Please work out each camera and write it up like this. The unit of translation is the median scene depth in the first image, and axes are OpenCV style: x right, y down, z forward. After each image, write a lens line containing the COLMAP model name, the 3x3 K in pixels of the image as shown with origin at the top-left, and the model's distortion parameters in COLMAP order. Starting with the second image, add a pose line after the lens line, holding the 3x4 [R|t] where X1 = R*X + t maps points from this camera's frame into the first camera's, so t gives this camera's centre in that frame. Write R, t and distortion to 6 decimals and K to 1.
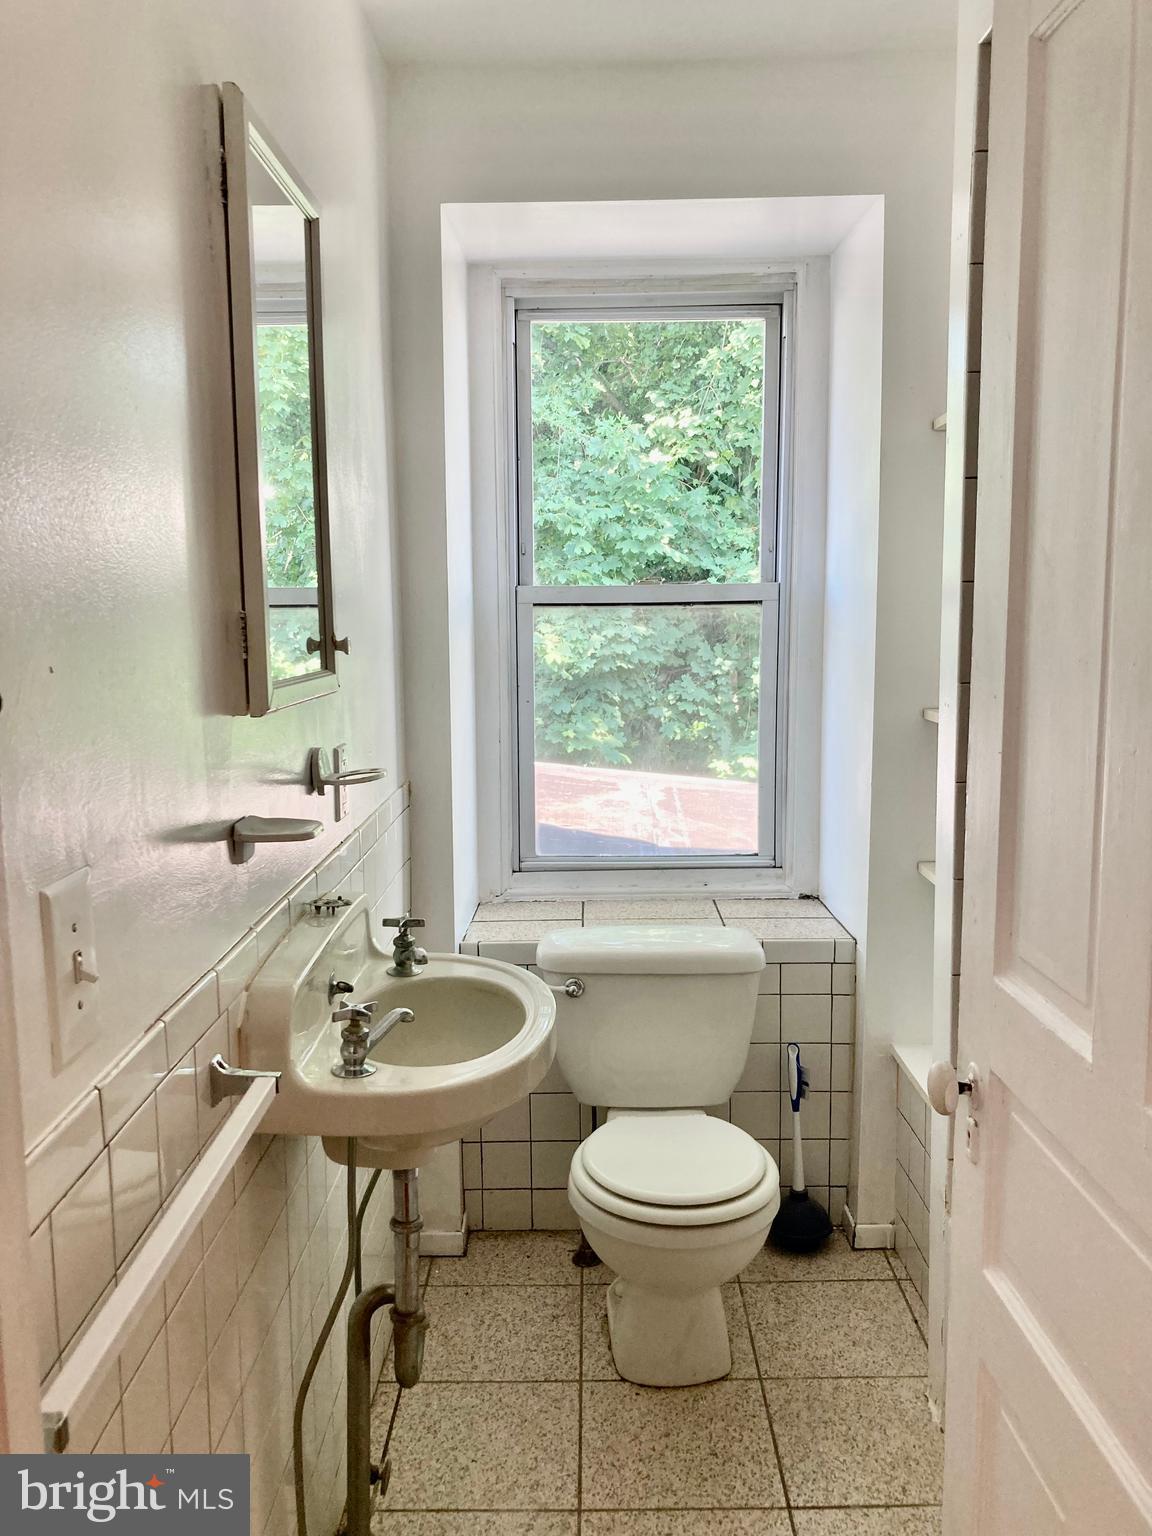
lens RADIAL K [[1250.4, 0, 566.6], [0, 1250.4, 749.5], [0, 0, 1]] dist [0.117826, -0.285266]
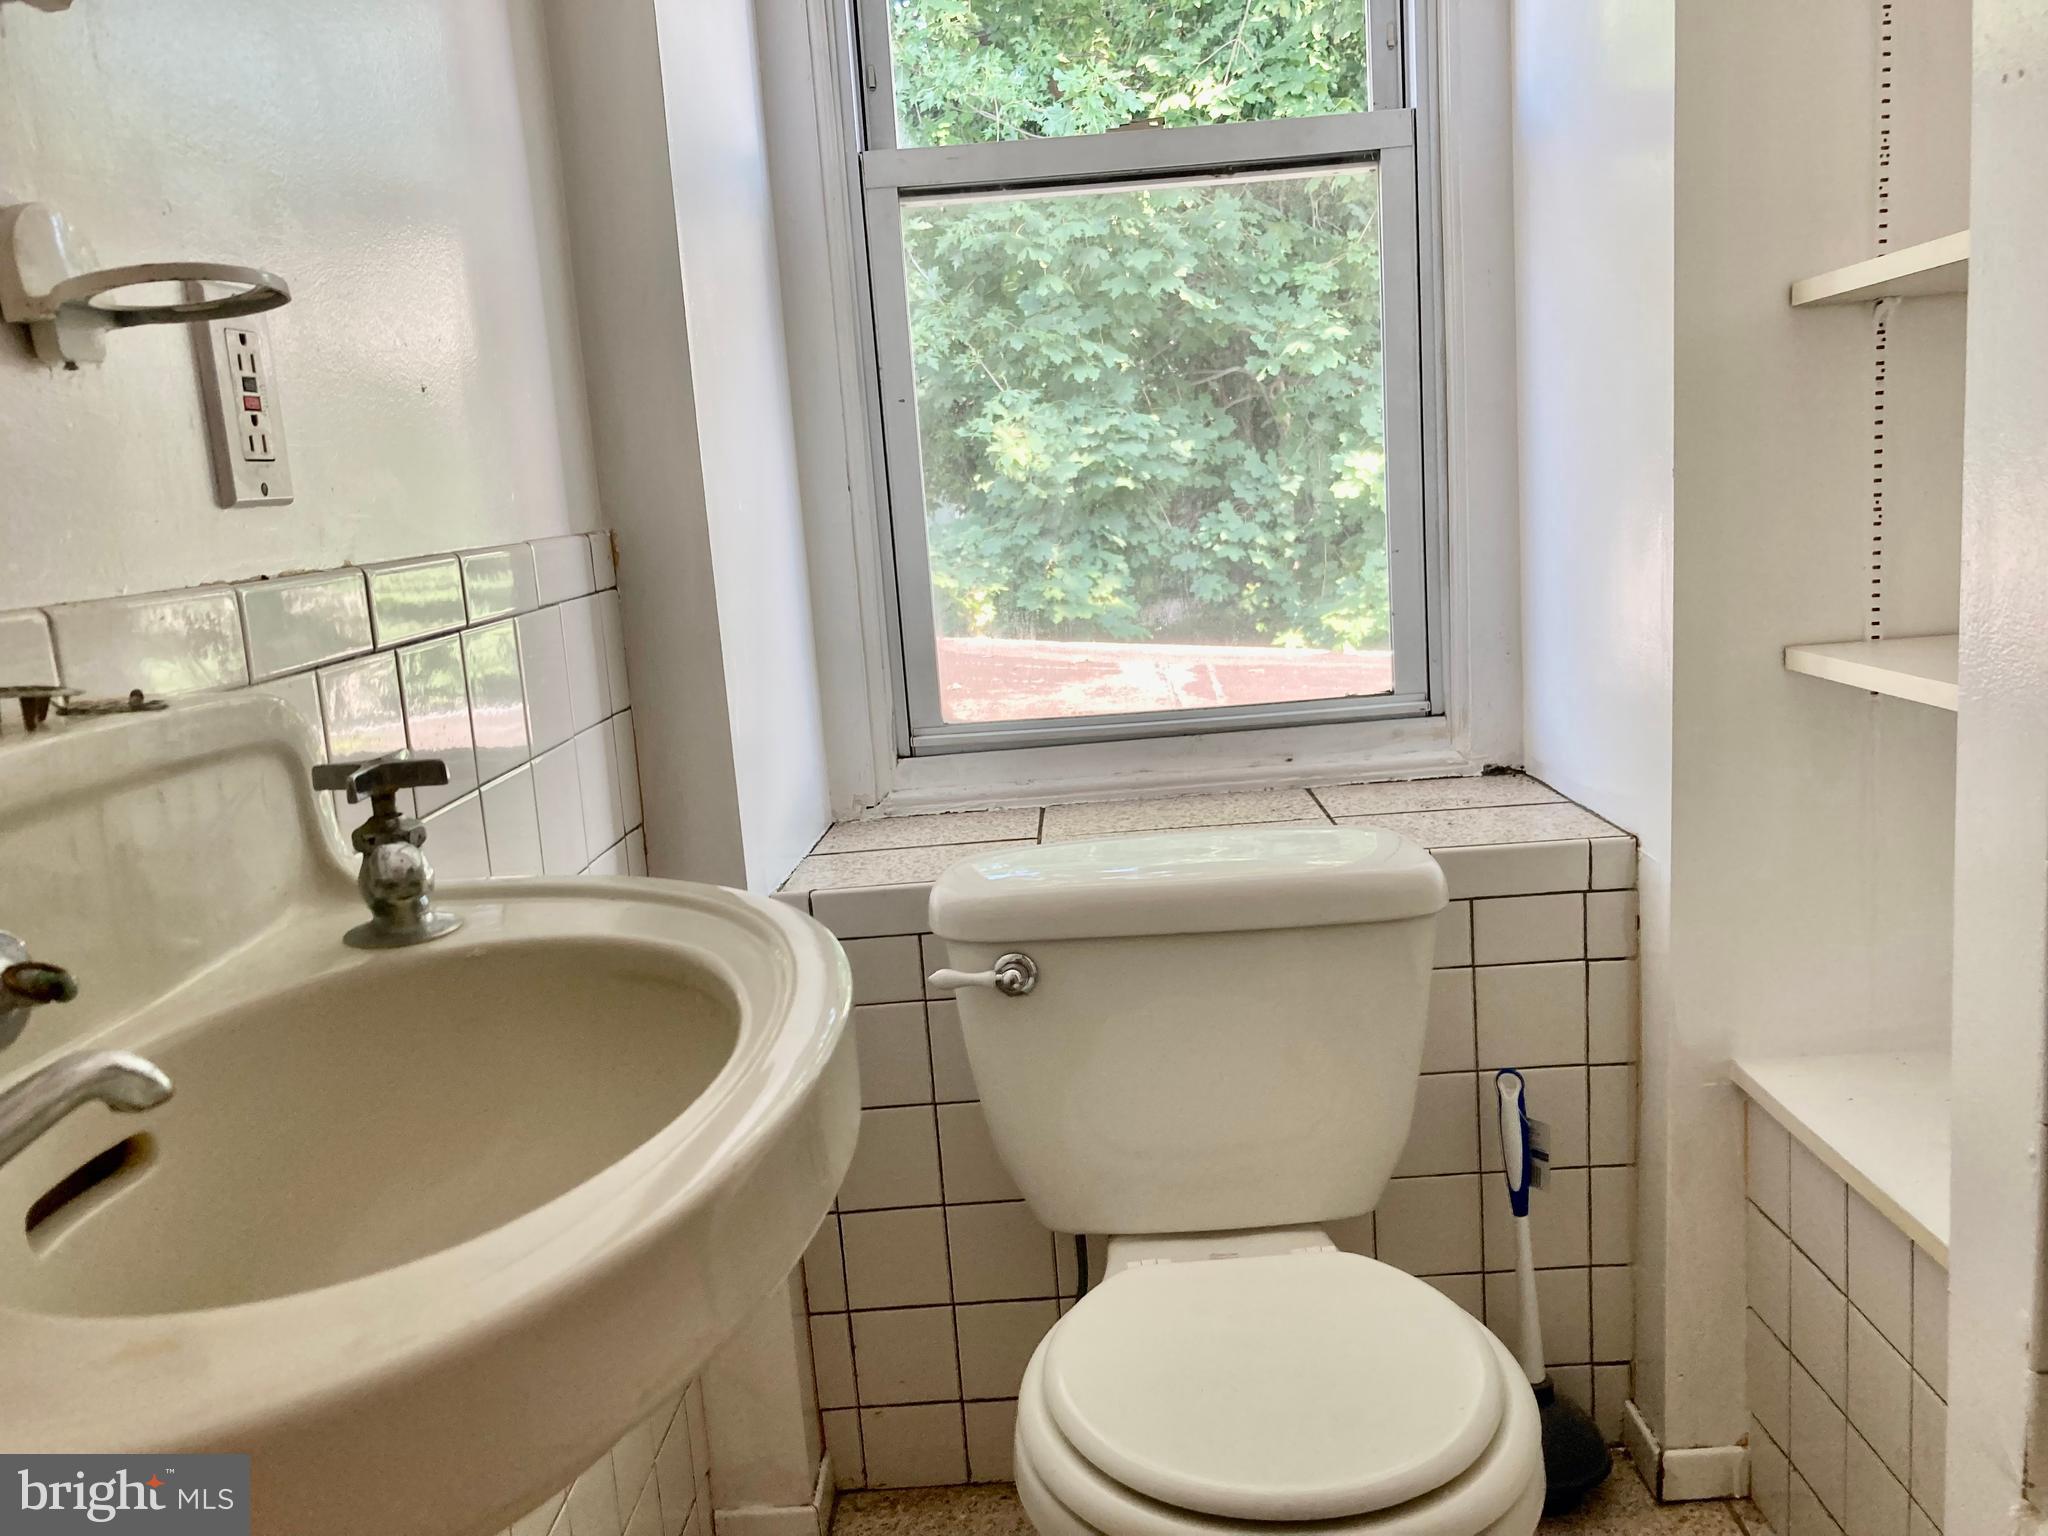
lens RADIAL K [[1691.9, 0, 1009.1], [0, 1691.9, 775.4], [0, 0, 1]] dist [0.077305, 0.000652]
pose [[0.997489, -0.060464, -0.036882, 0.028119], [0.062381, 0.996630, 0.053257, 0.080655], [0.033538, -0.055424, 0.997899, 0.372607]]
